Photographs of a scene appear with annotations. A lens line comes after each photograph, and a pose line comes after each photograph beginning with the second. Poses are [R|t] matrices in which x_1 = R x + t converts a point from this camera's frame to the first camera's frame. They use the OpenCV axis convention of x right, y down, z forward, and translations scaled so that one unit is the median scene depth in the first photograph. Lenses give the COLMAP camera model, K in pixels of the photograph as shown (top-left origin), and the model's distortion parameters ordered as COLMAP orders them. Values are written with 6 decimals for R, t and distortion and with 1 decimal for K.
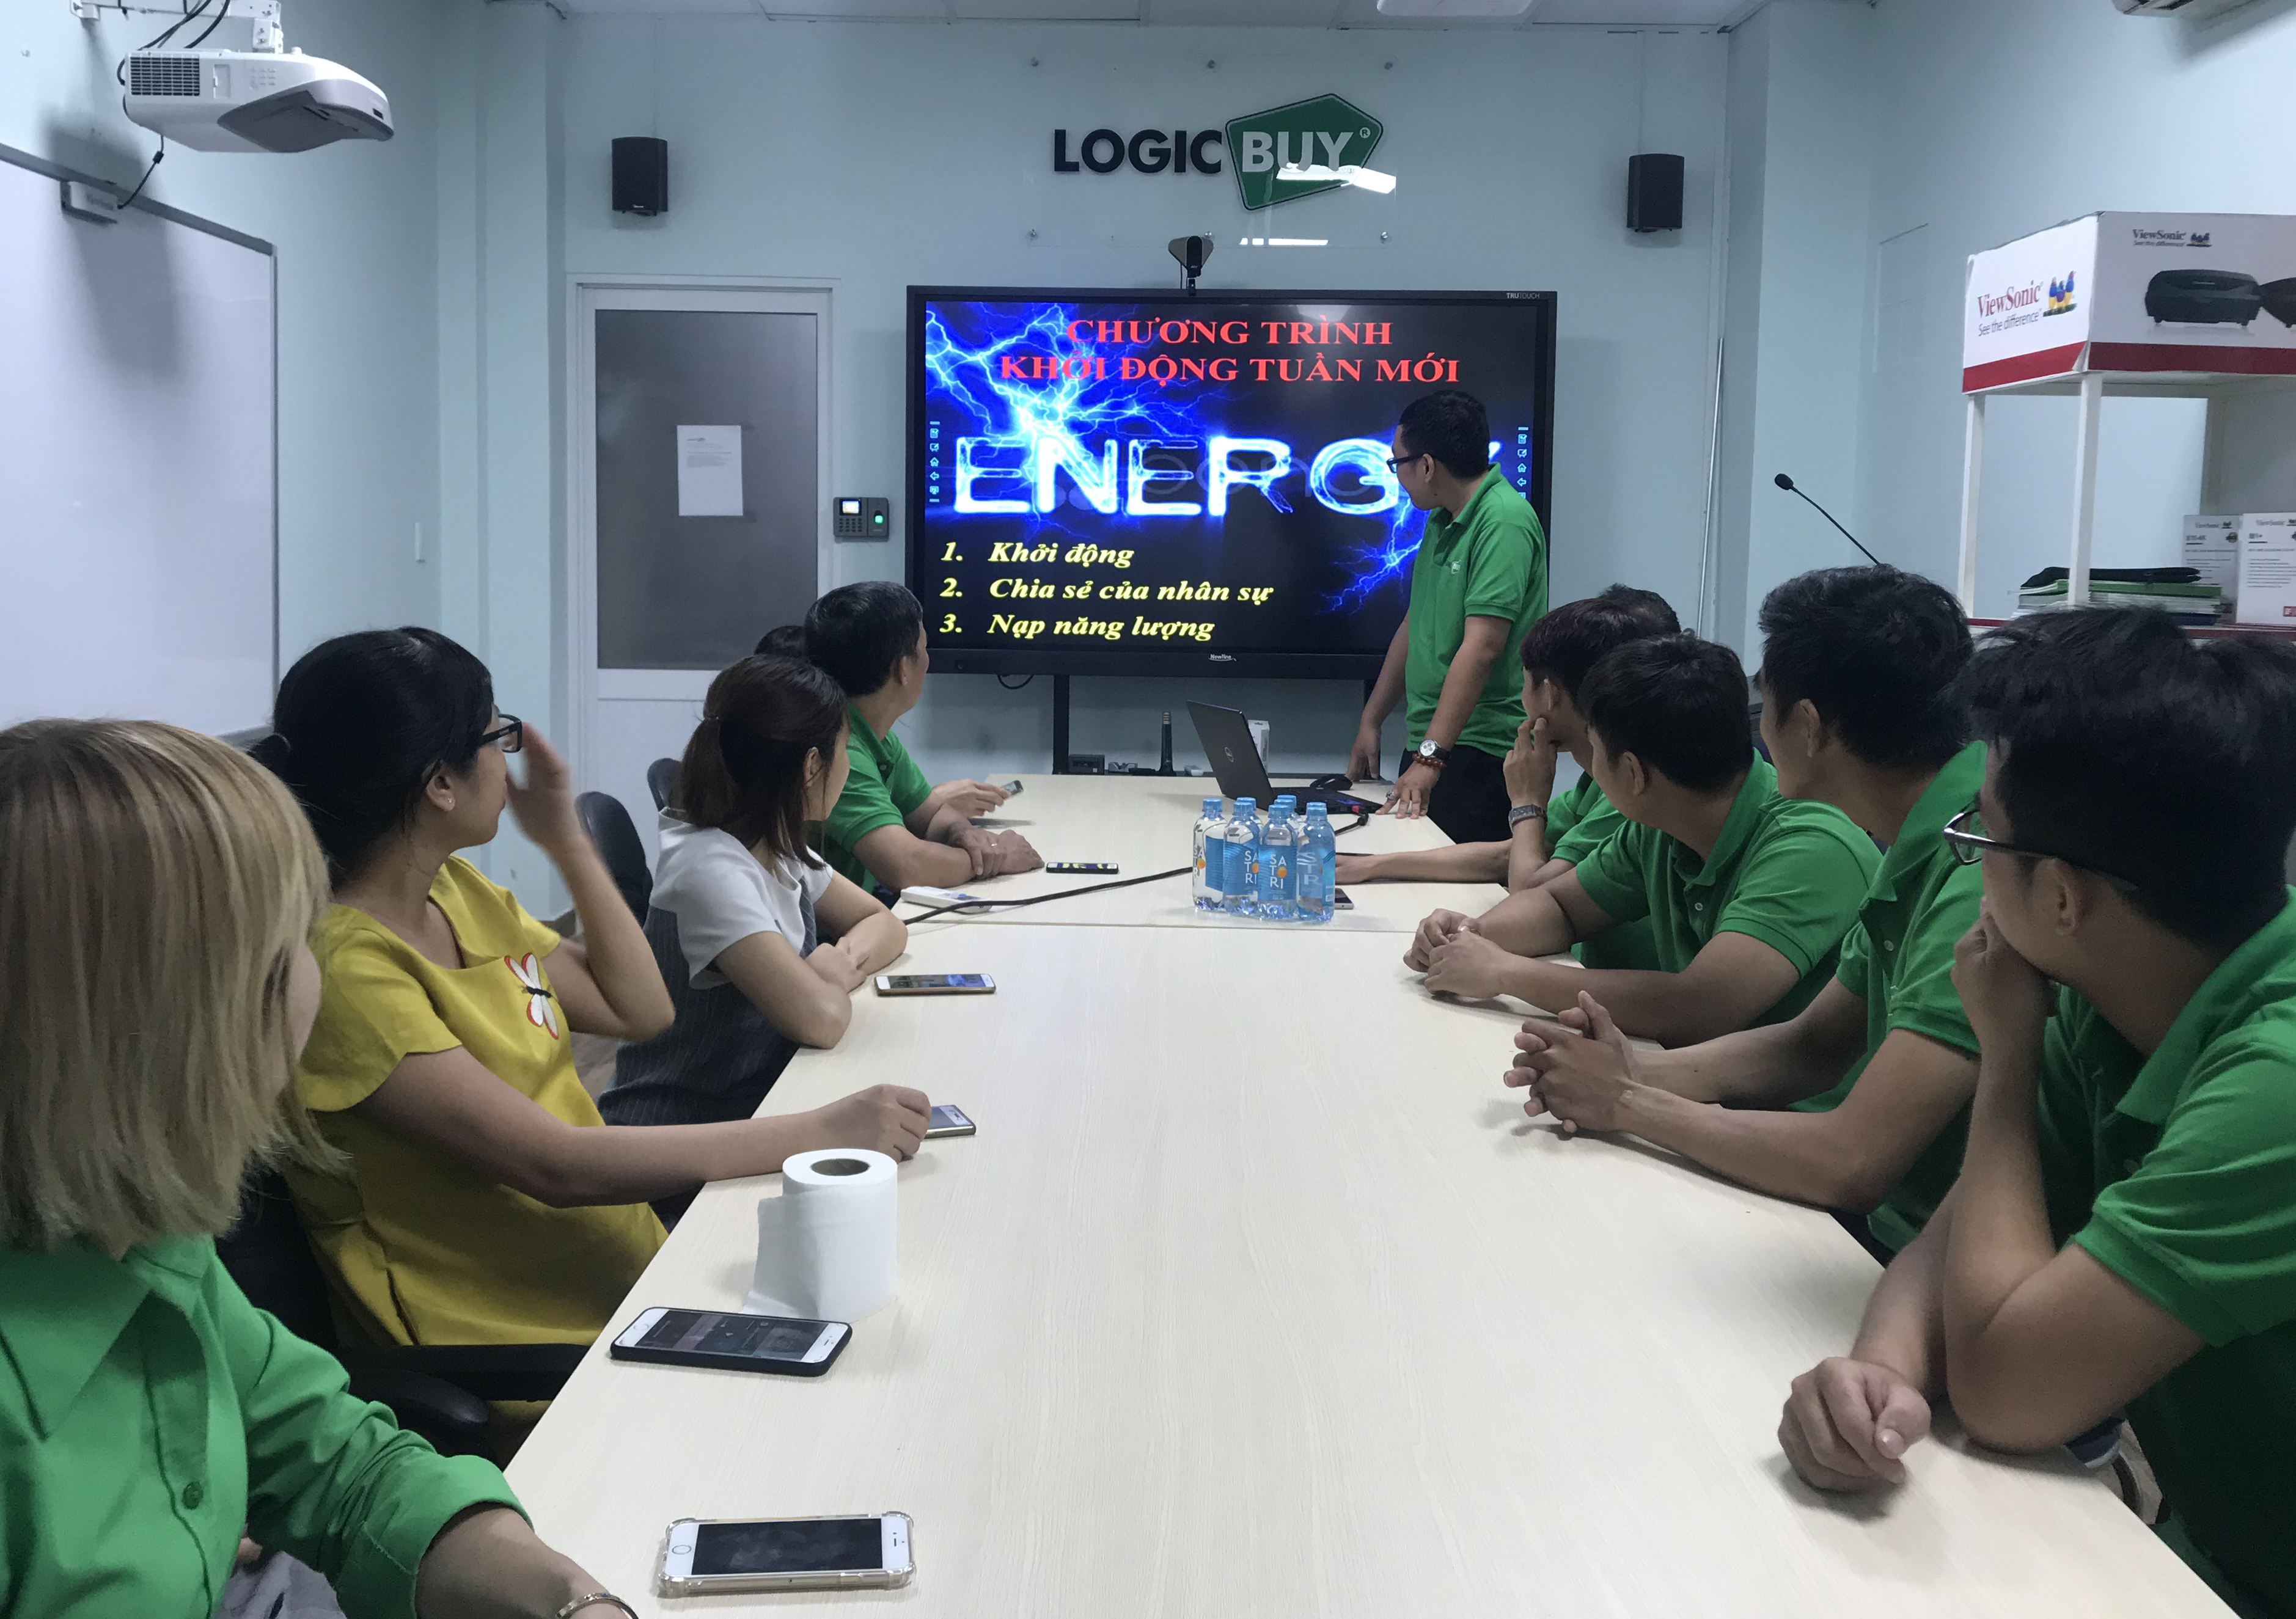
lens RADIAL K [[1957.9, 0, 1093.3], [0, 1957.9, 804.1], [0, 0, 1]] dist [-0.008074, -0.009645]
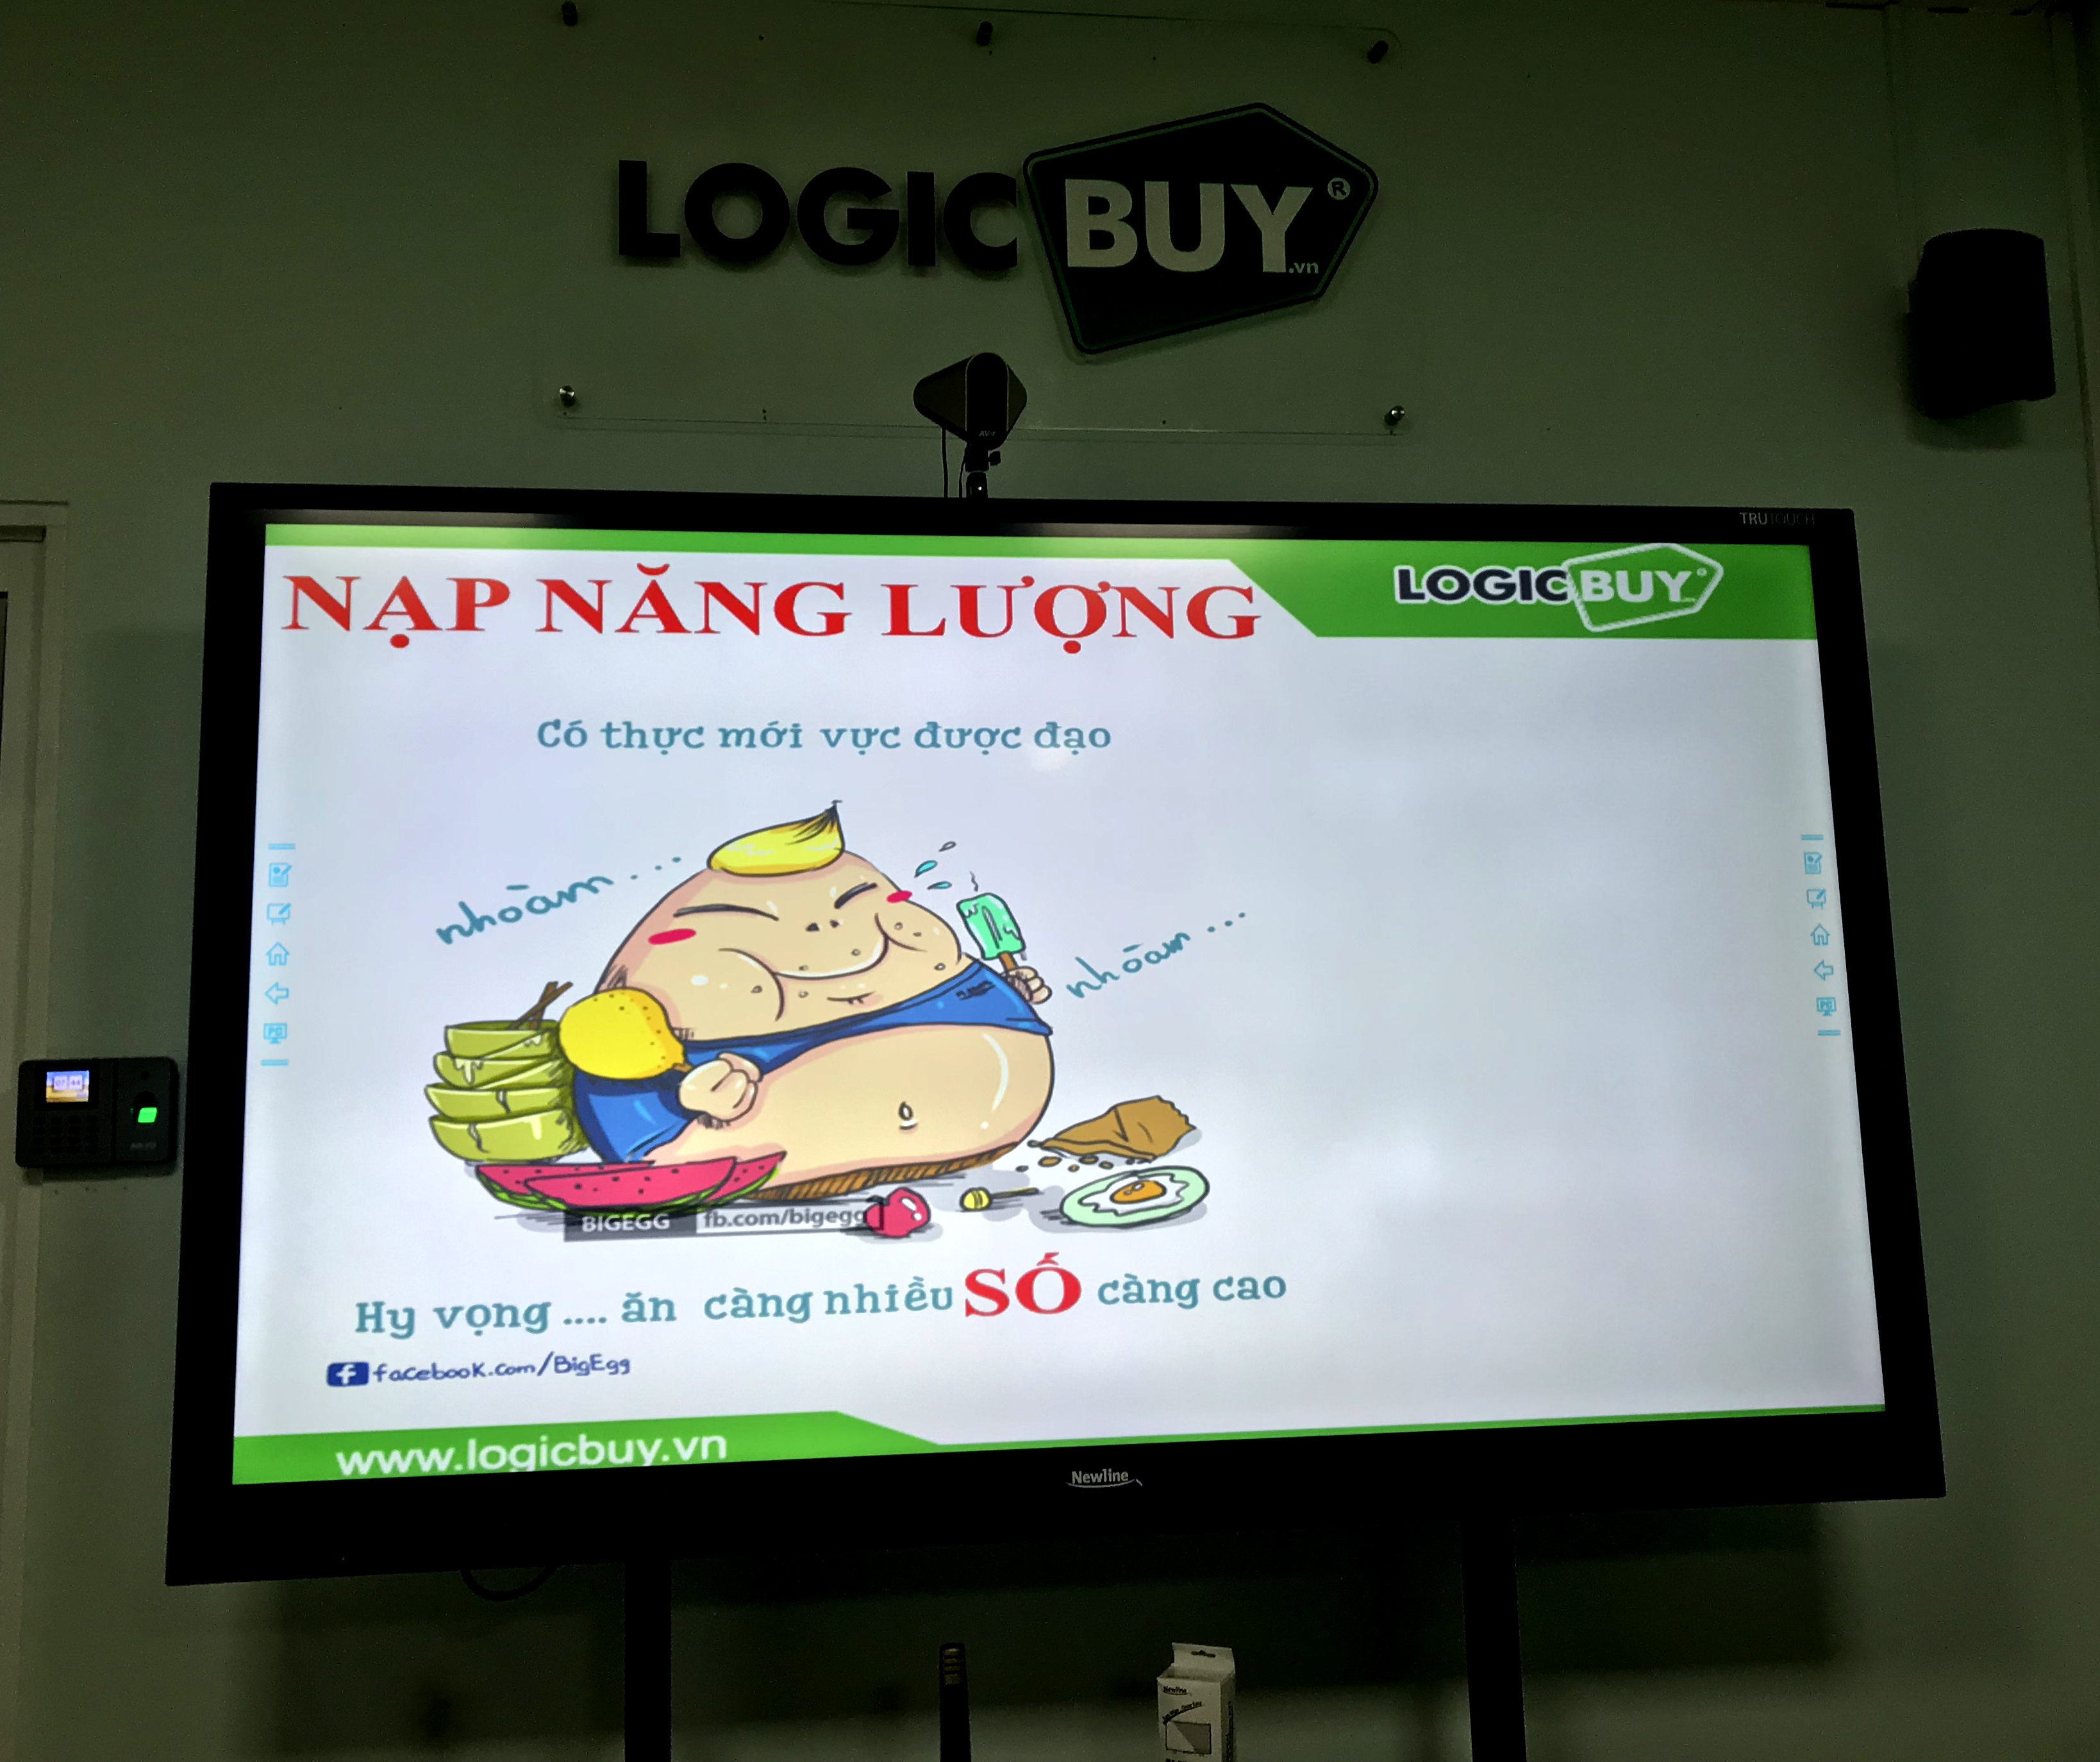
lens RADIAL K [[2058.8, 0, 989.0], [0, 2058.8, 801.7], [0, 0, 1]] dist [0.005284, 0.193399]
pose [[0.990323, -0.015587, 0.137901, -0.007251], [0.050367, 0.966289, -0.252487, -0.157776], [-0.129317, 0.256989, 0.957723, 0.969104]]
